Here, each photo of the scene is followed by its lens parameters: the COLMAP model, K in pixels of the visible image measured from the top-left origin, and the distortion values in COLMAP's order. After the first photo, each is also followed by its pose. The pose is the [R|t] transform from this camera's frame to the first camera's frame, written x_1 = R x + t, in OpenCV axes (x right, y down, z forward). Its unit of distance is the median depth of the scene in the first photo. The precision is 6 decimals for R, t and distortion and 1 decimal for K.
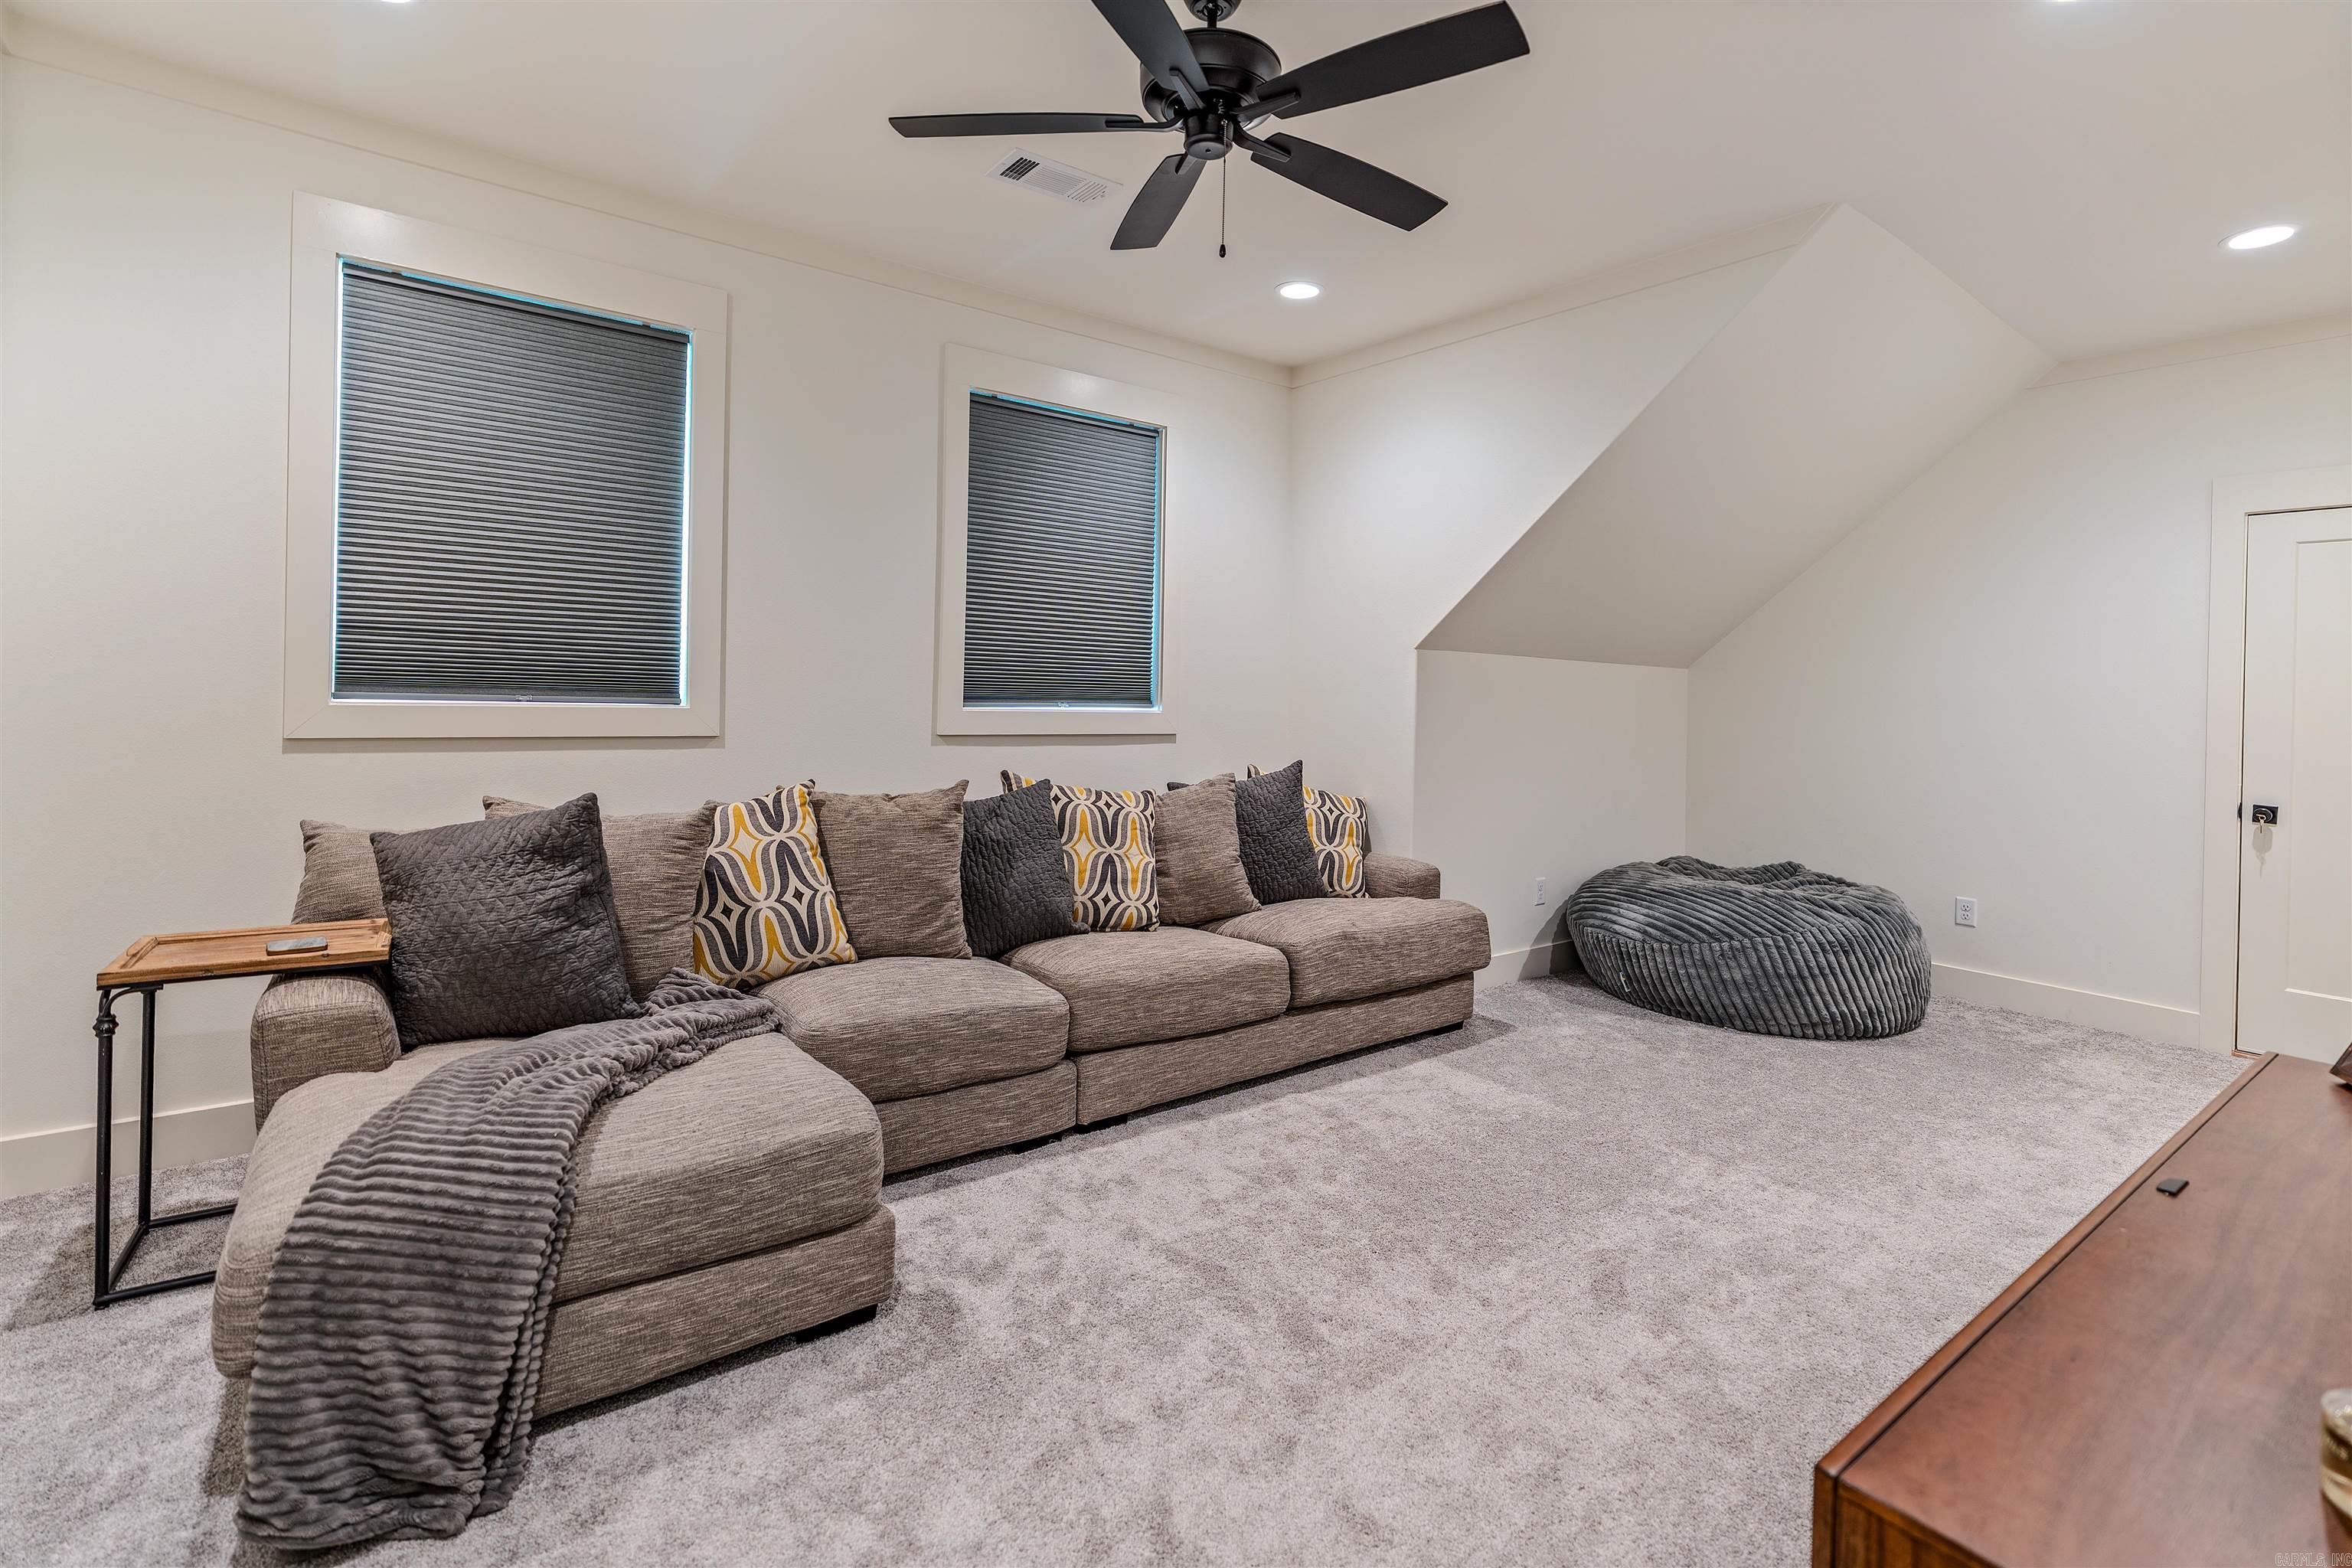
lens RADIAL K [[1098.9, 0, 1201.6], [0, 1098.9, 709.8], [0, 0, 1]] dist [0.000821, 0.001056]
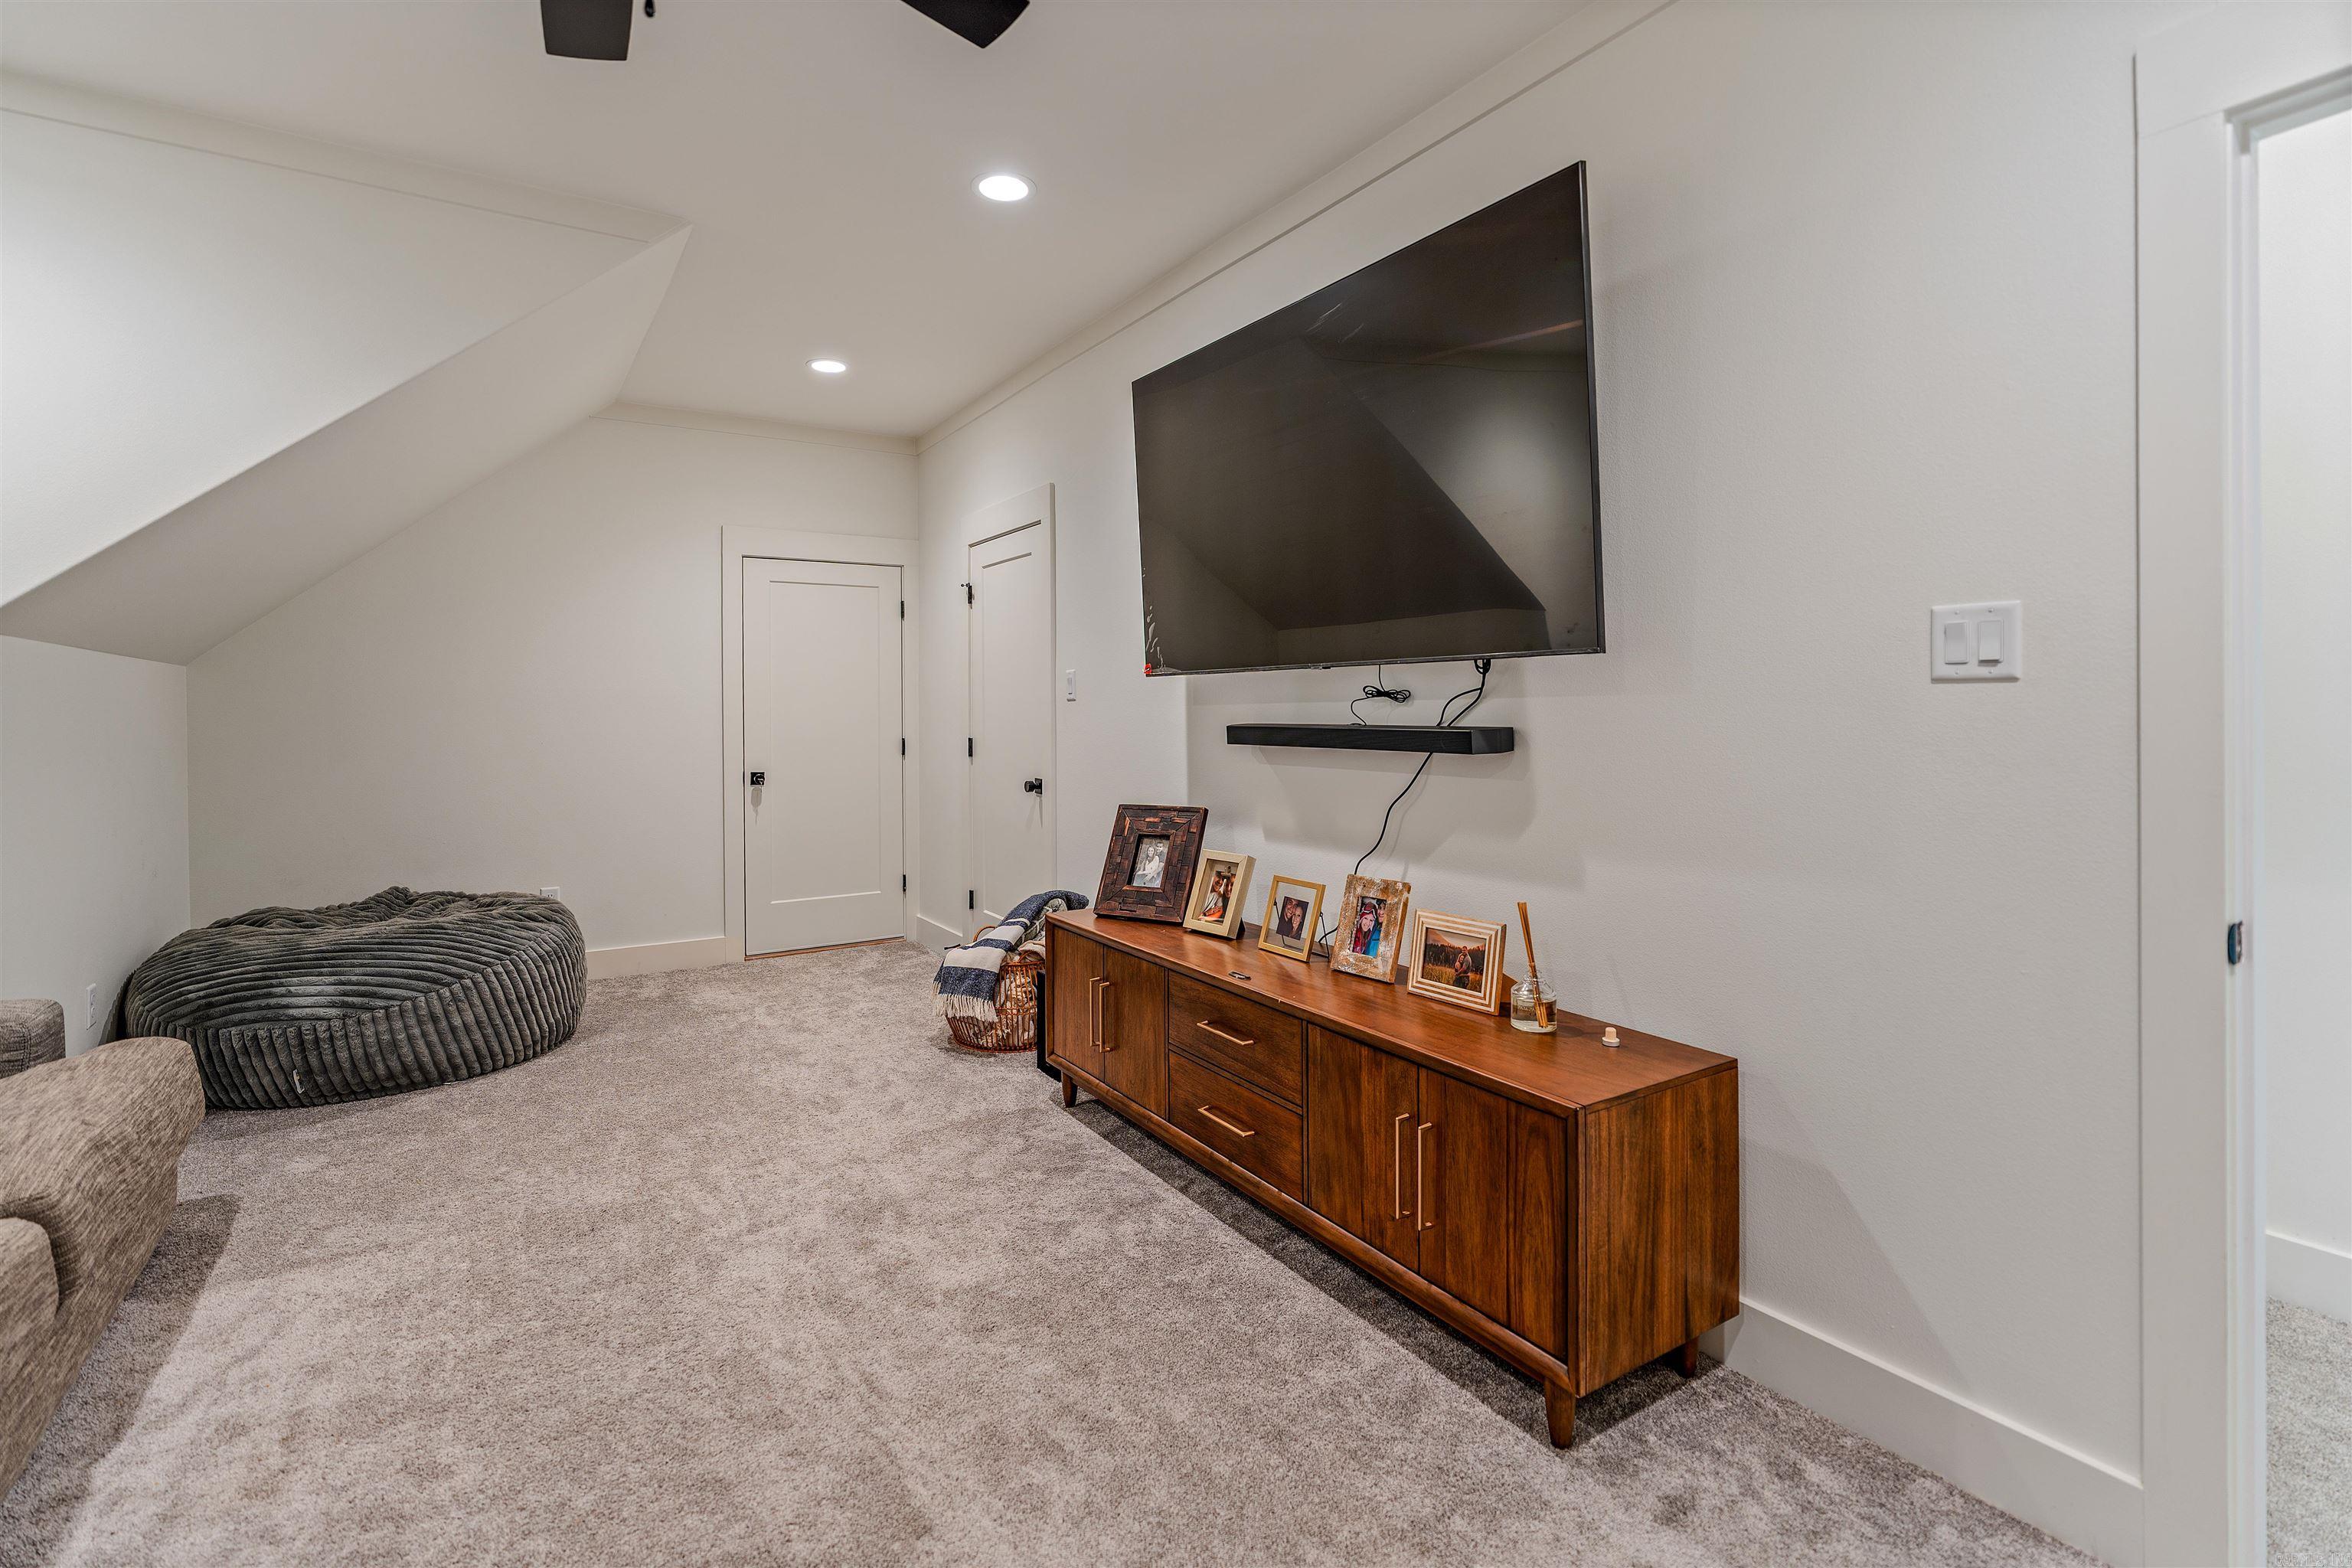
lens RADIAL K [[1063.6, 0, 1182.9], [0, 1063.6, 746.7], [0, 0, 1]] dist [-0.002127, 0.000383]
pose [[0.104336, -0.065689, 0.992370, -0.285460], [0.024236, 0.997688, 0.063493, -0.015772], [-0.994247, 0.017427, 0.105687, 0.334324]]
